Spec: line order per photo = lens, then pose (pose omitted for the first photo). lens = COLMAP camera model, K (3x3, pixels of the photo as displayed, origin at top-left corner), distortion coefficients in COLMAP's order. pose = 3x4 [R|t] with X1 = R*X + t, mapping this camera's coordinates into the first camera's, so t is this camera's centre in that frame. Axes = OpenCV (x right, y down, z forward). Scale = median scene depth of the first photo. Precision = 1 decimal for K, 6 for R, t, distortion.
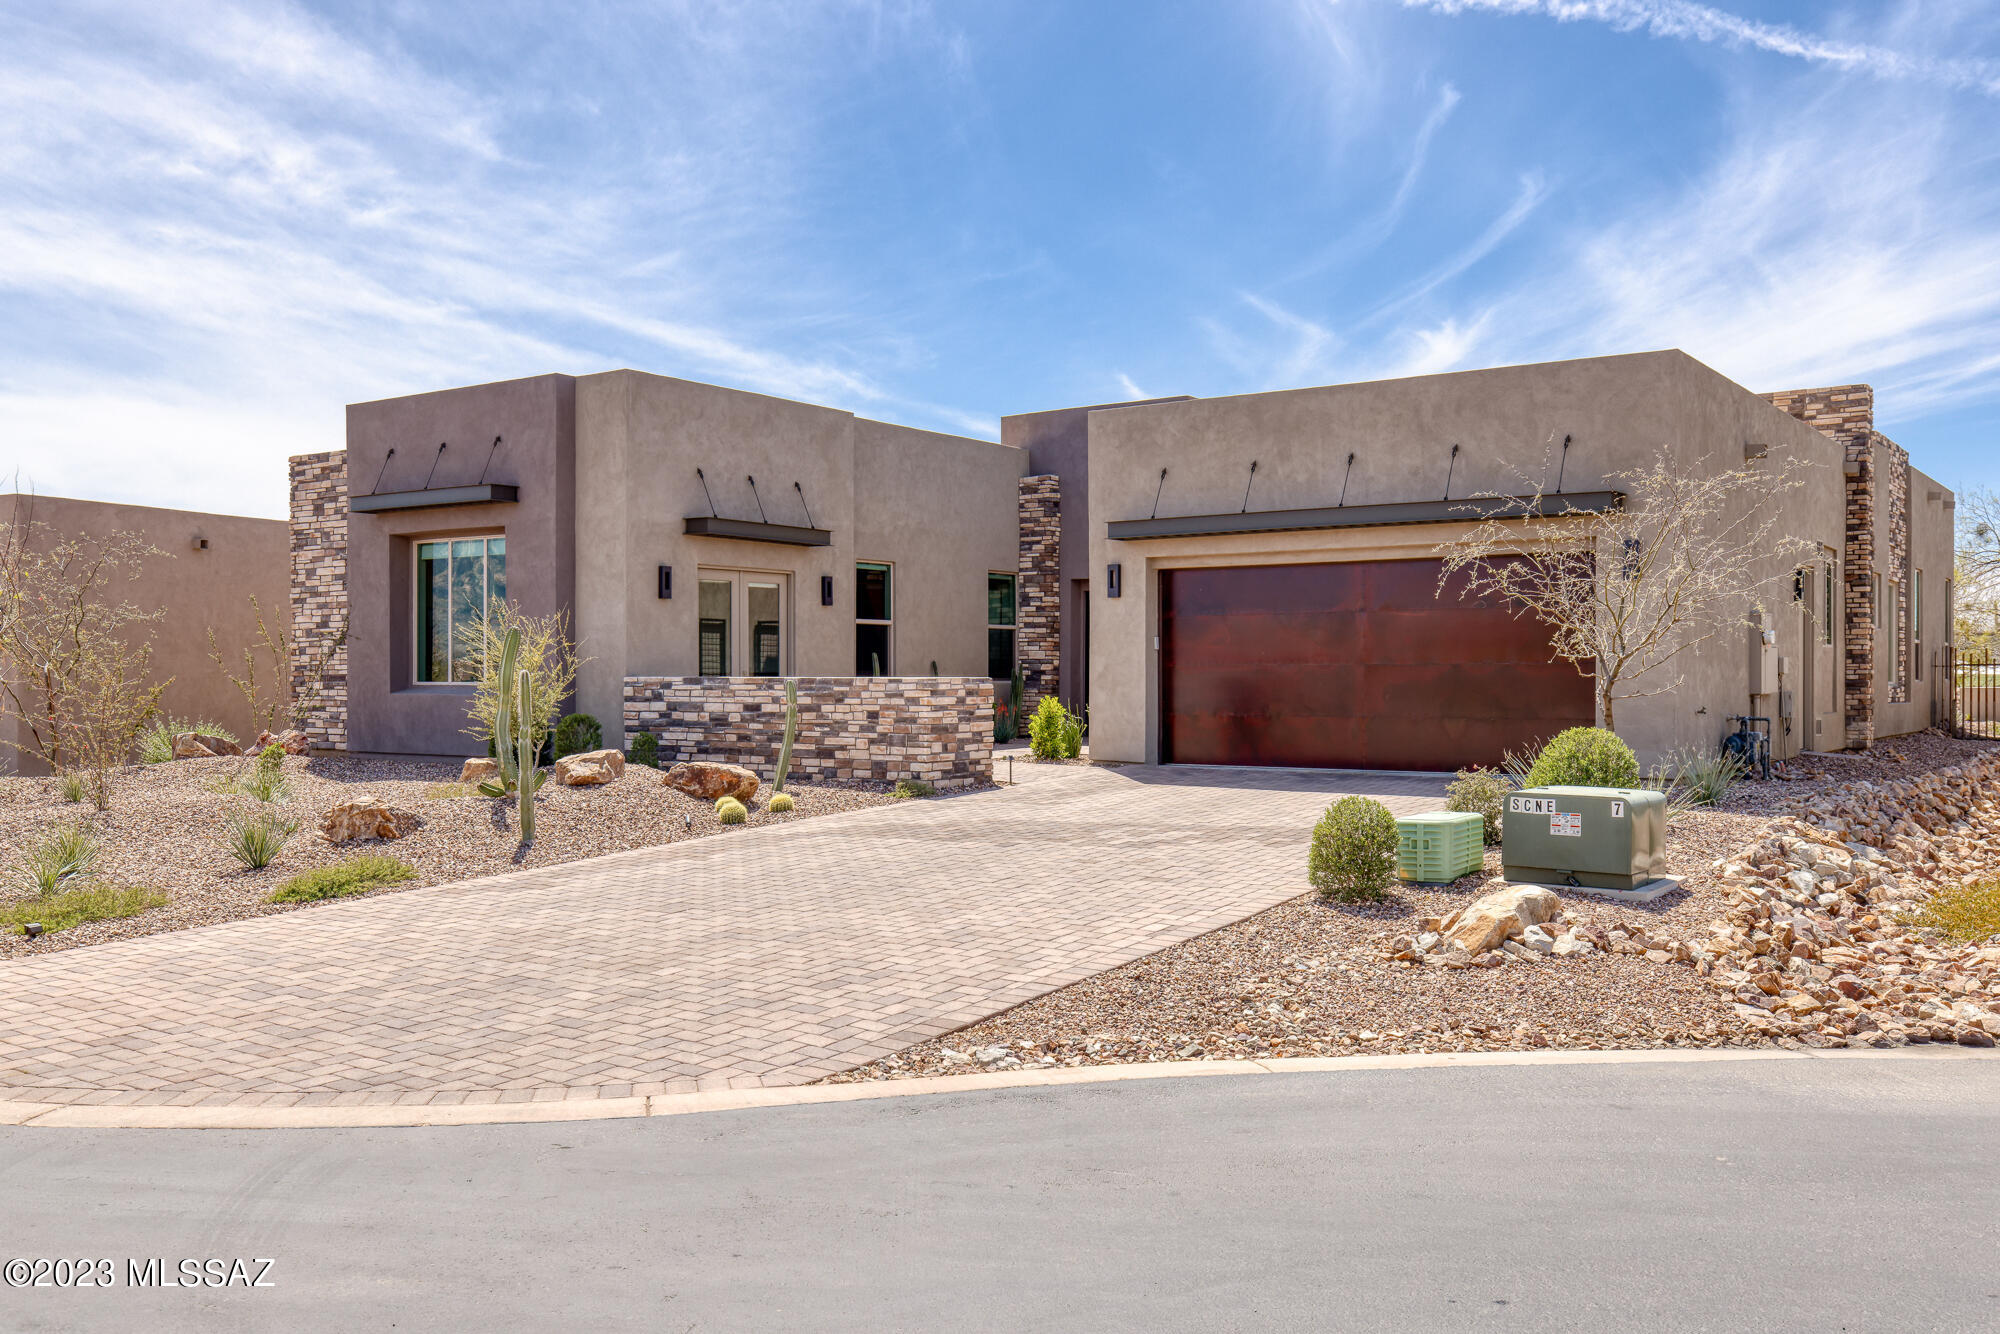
lens RADIAL K [[1694.5, 0, 928.7], [0, 1694.5, 683.5], [0, 0, 1]] dist [0.135471, 0.008614]
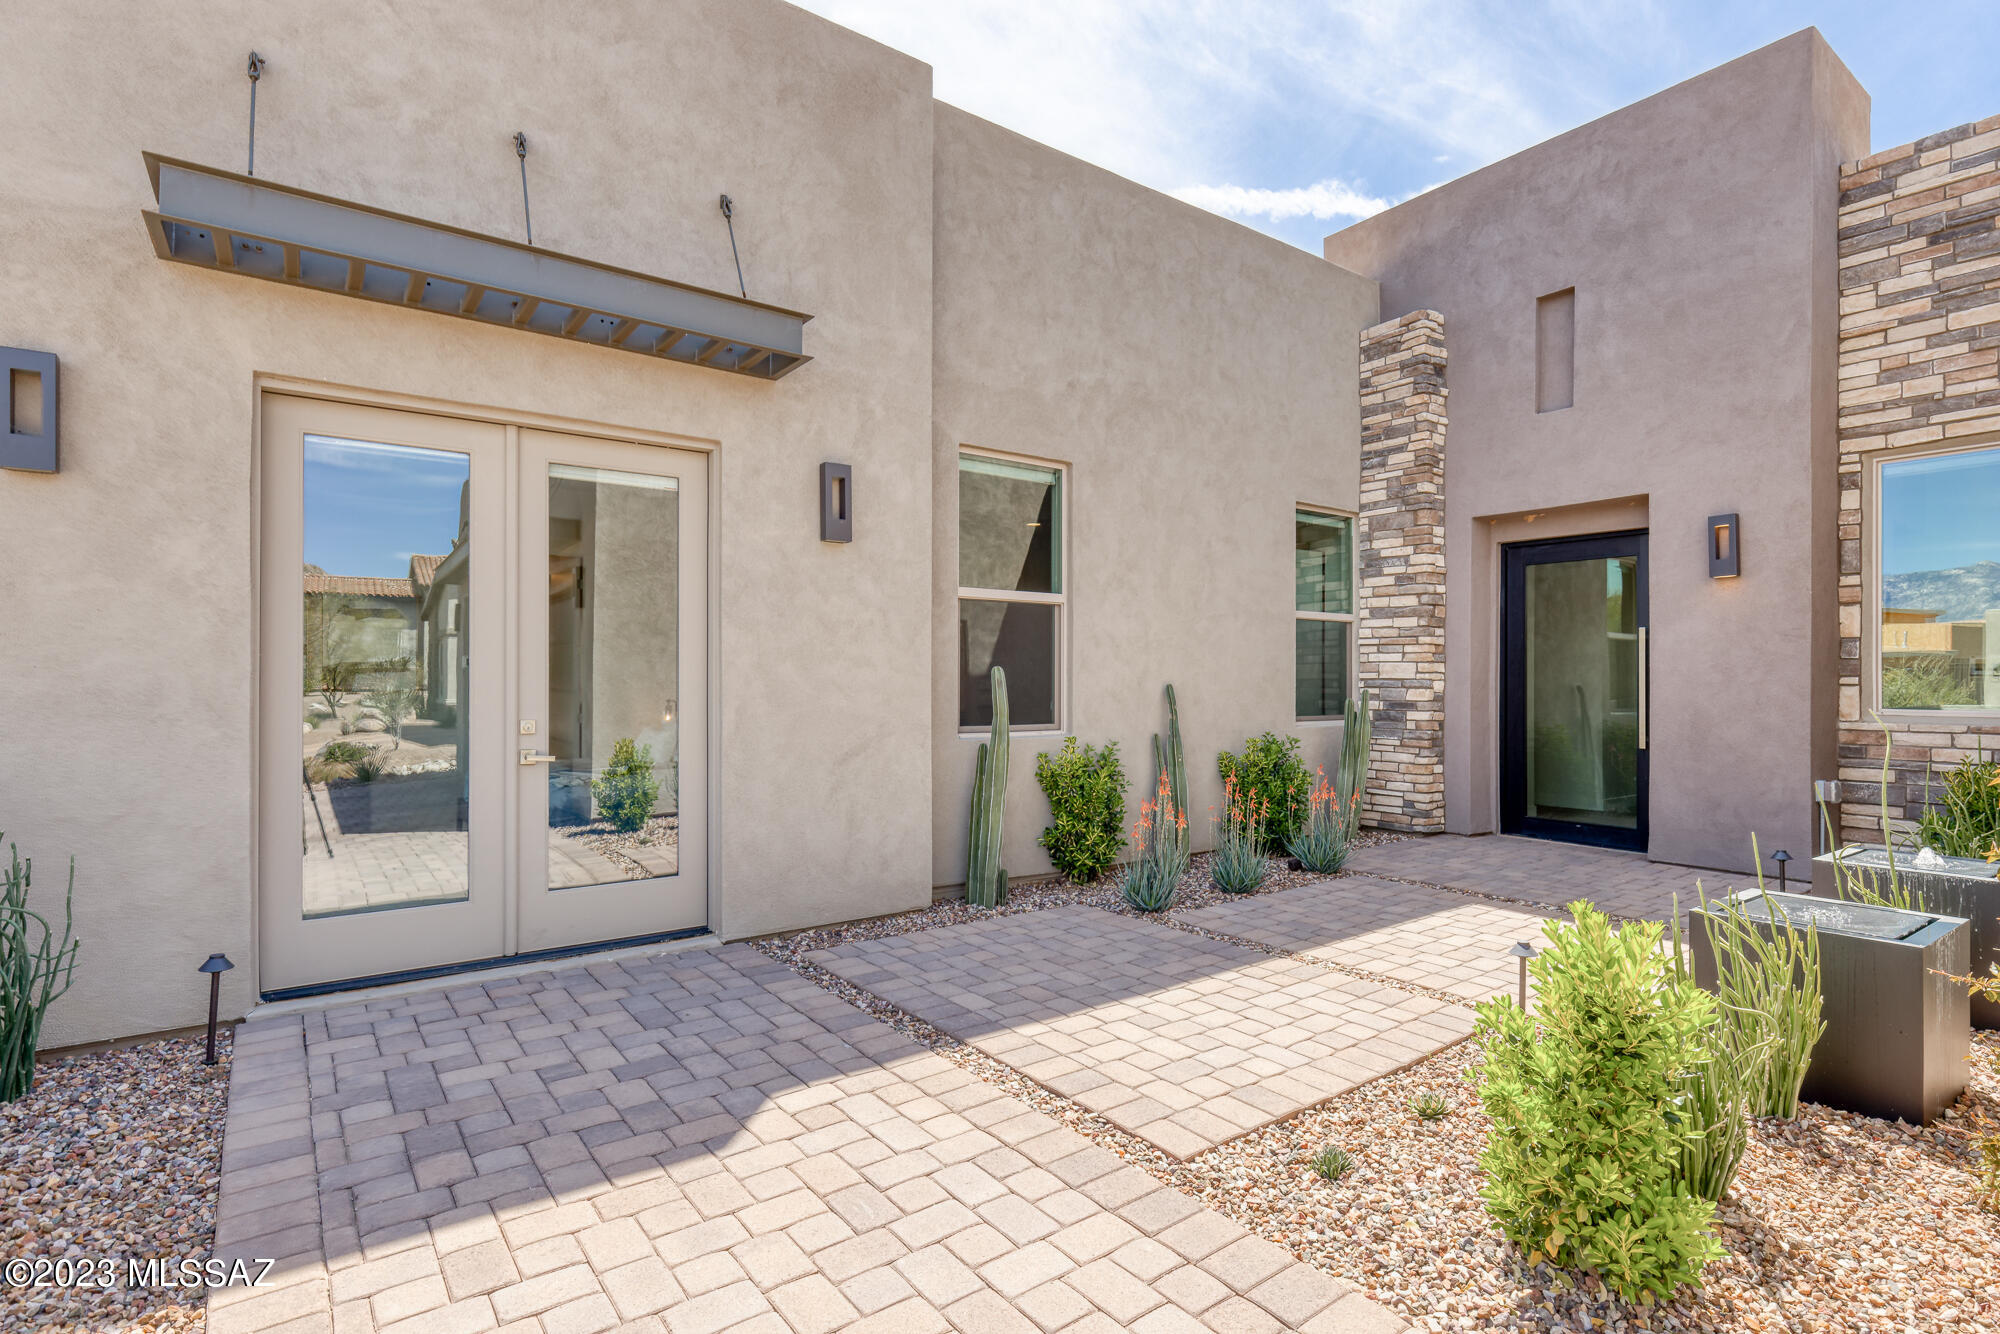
lens RADIAL K [[981.3, 0, 991.4], [0, 981.3, 675.9], [0, 0, 1]] dist [-0.001749, 0.001505]
pose [[0.959671, 0.001273, -0.281123, 0.034806], [-0.004061, 0.999948, -0.009334, -0.014104], [0.281096, 0.010099, 0.959626, 0.798977]]
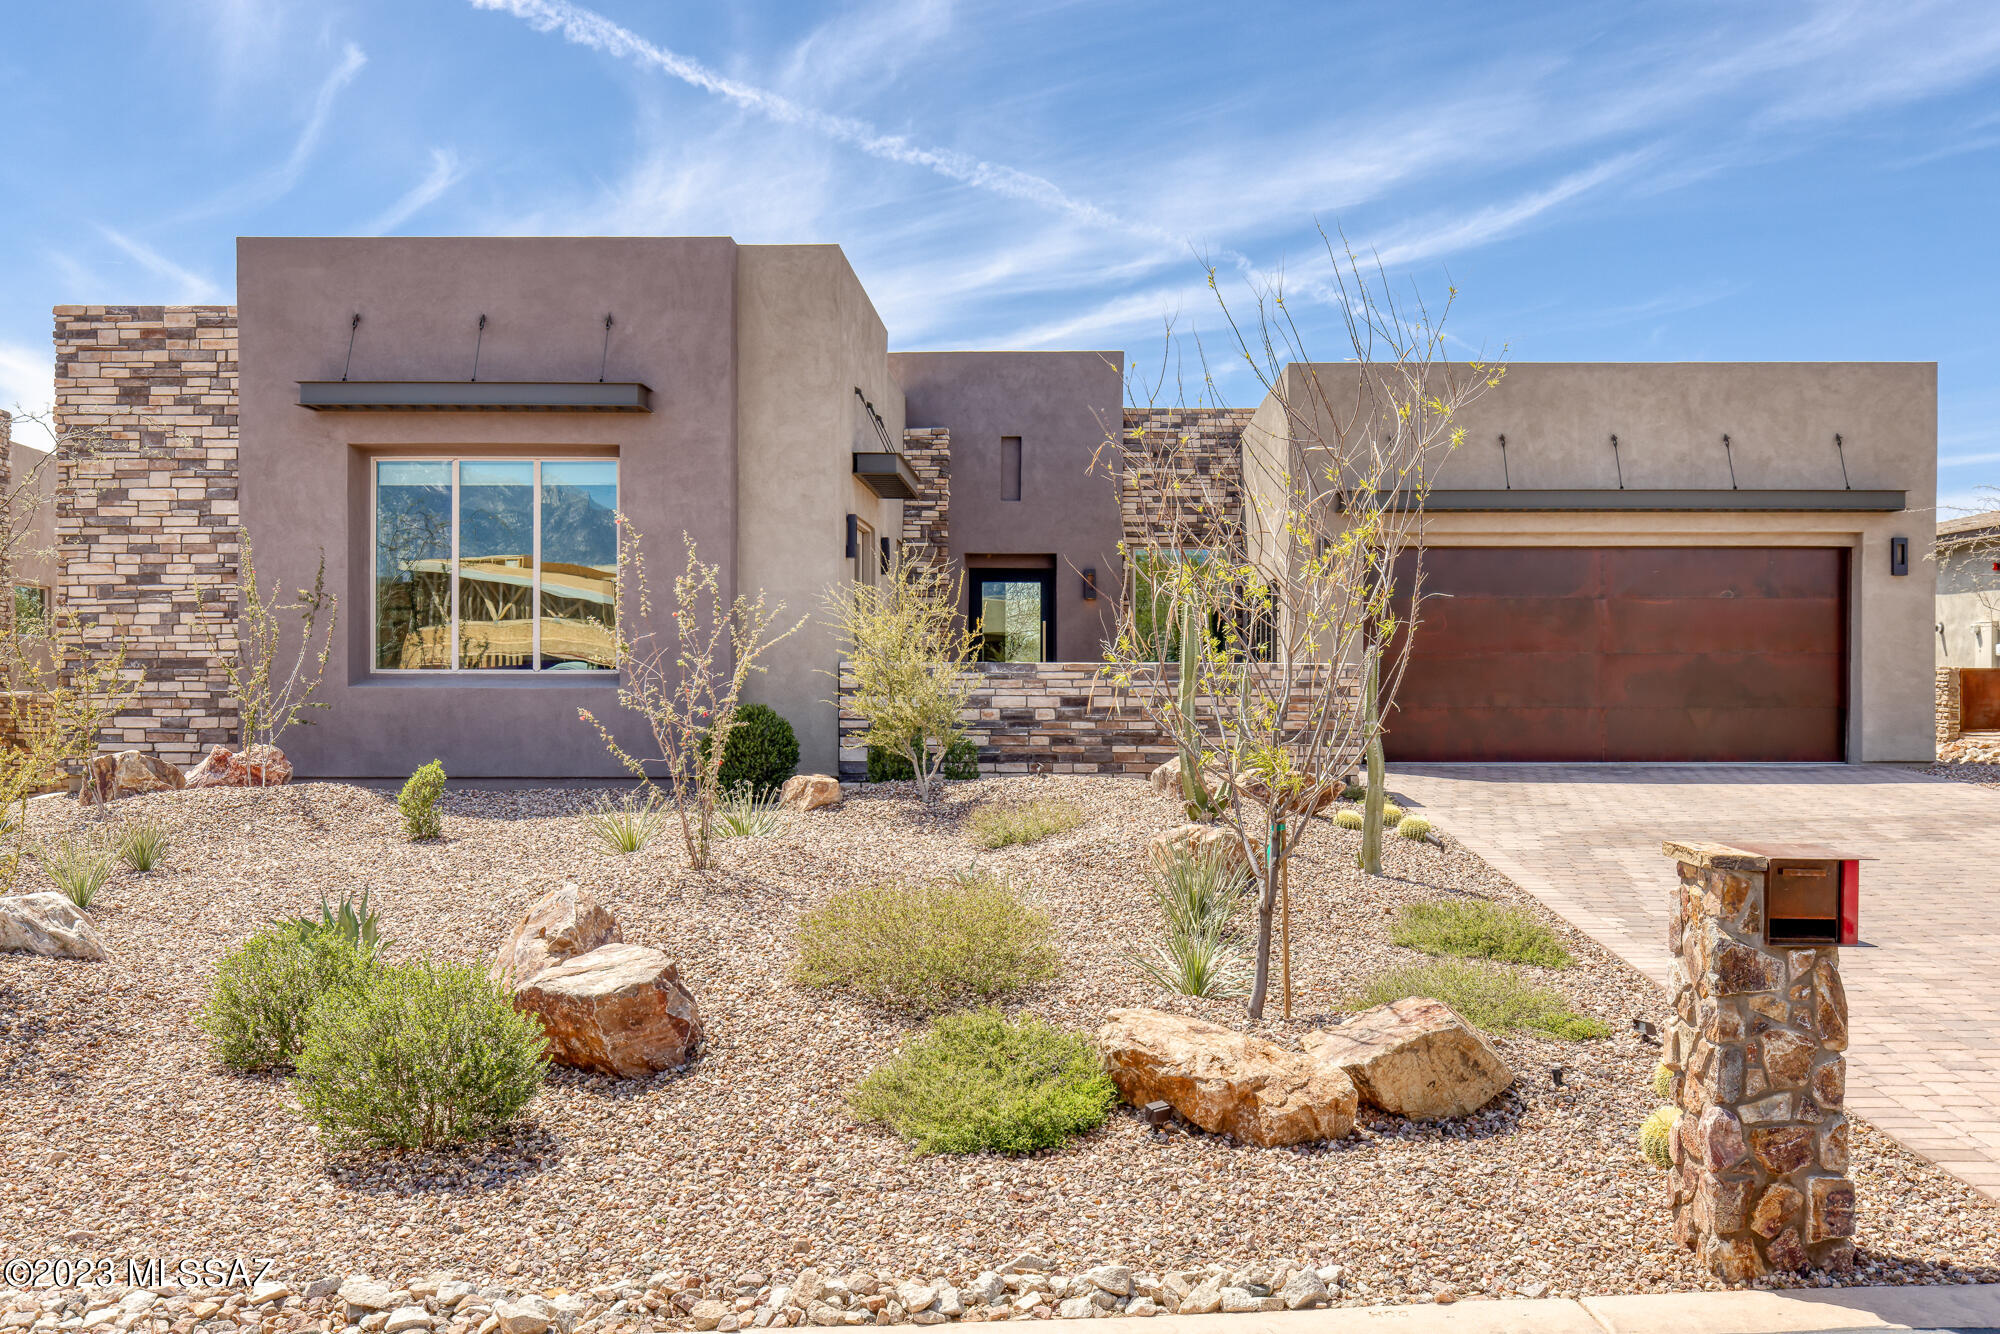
lens RADIAL K [[1867.1, 0, 1013.7], [0, 1867.1, 668.8], [0, 0, 1]] dist [0.080245, 0.000000]
pose [[0.817395, 0.004261, 0.576062, -0.505751], [0.001199, 0.999958, -0.009097, 0.005659], [-0.576076, 0.008127, 0.817355, 0.258090]]
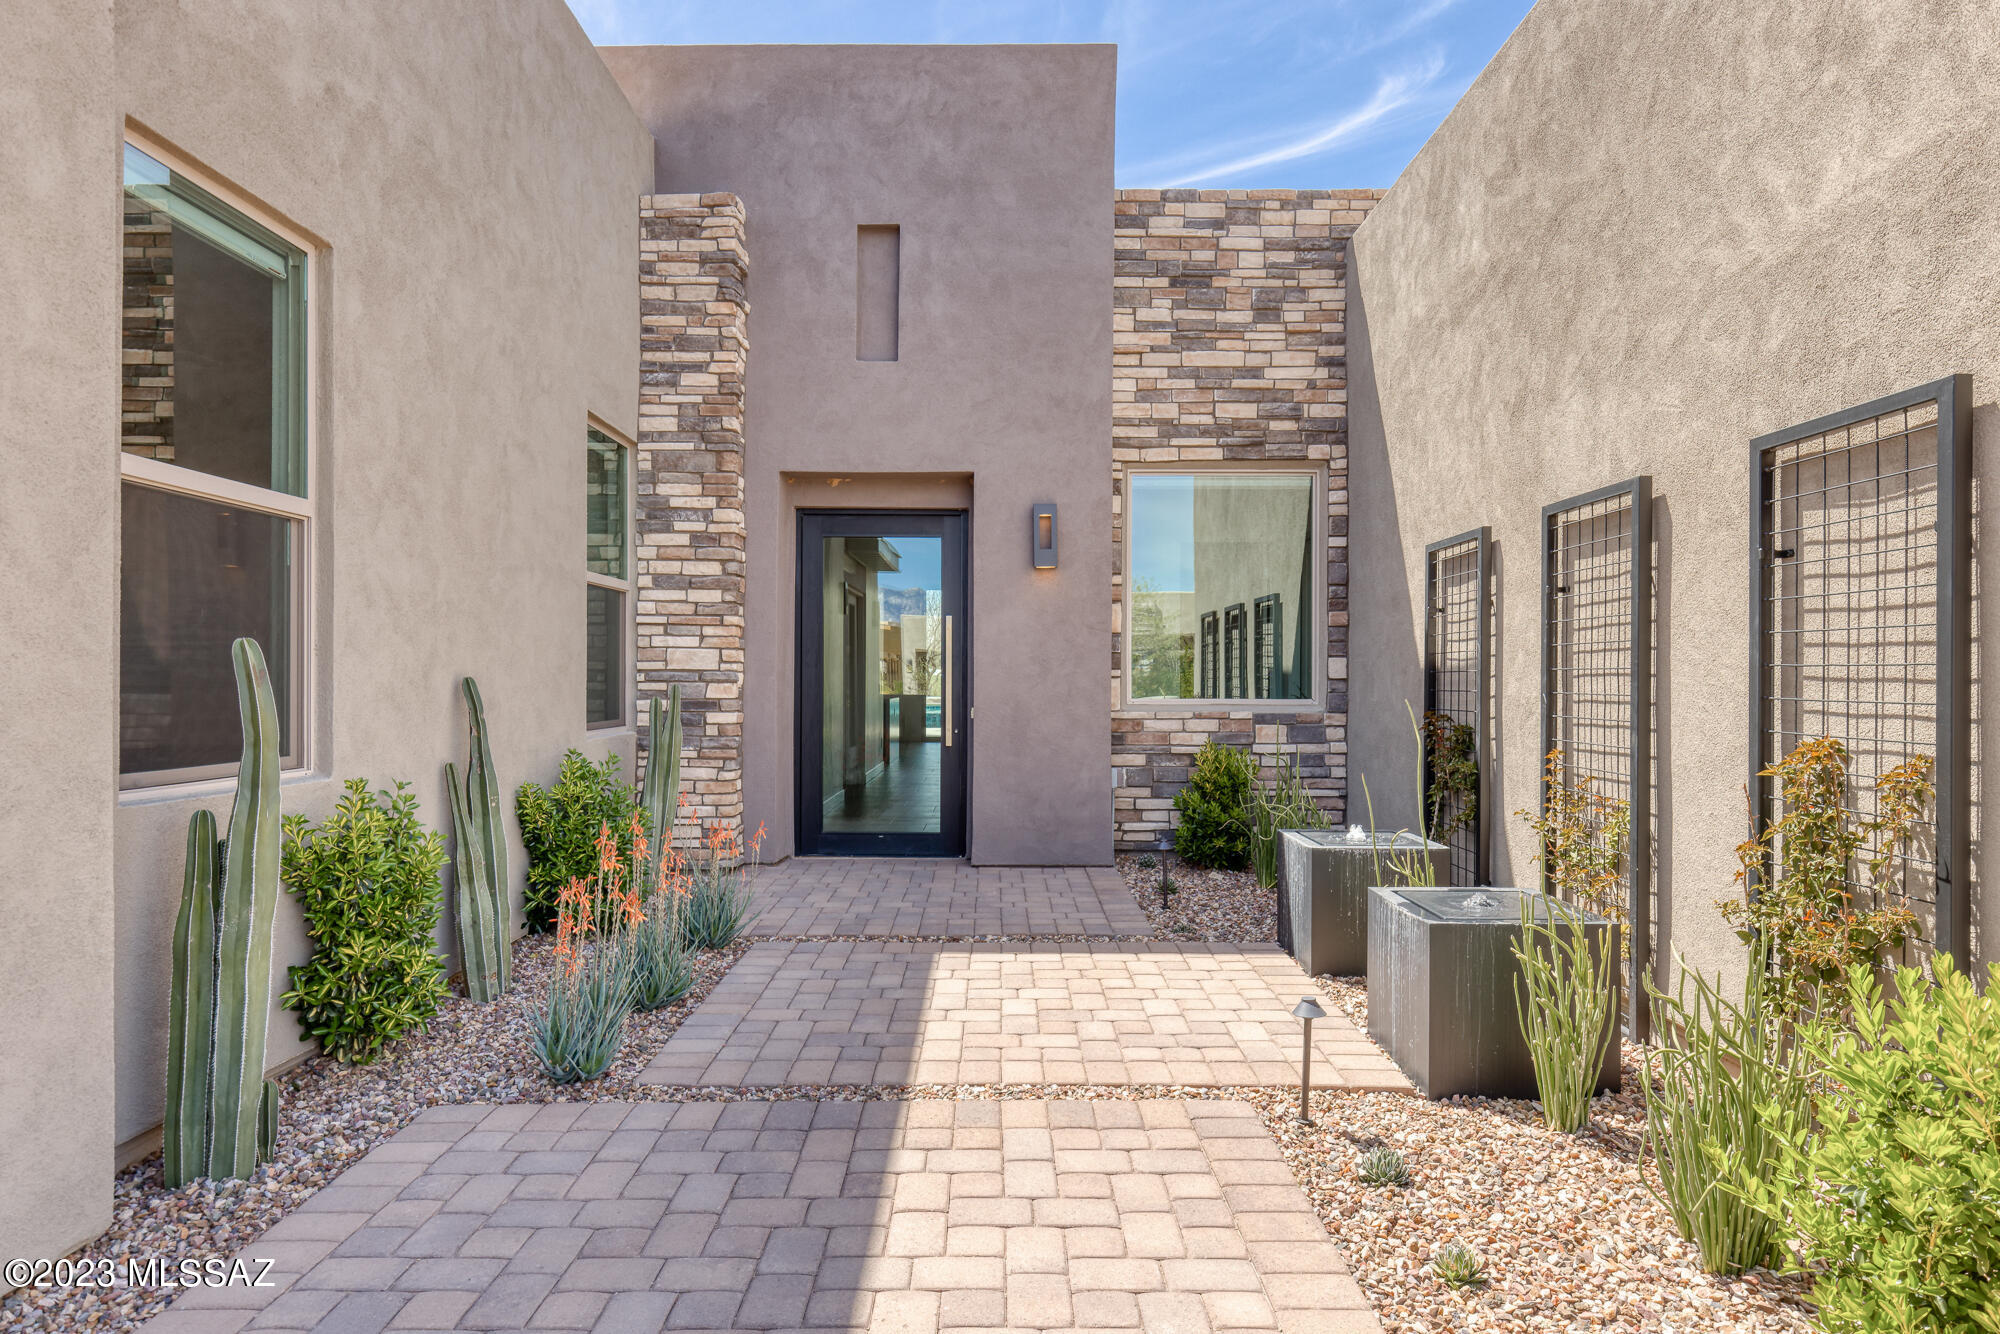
lens RADIAL K [[1126.2, 0, 1003.9], [0, 1126.2, 678.0], [0, 0, 1]] dist [-0.000457, -0.002398]
pose [[0.788247, 0.002026, 0.615355, -0.044073], [0.000108, 0.999994, -0.003431, -0.013709], [-0.615358, 0.002771, 0.788243, 0.881800]]
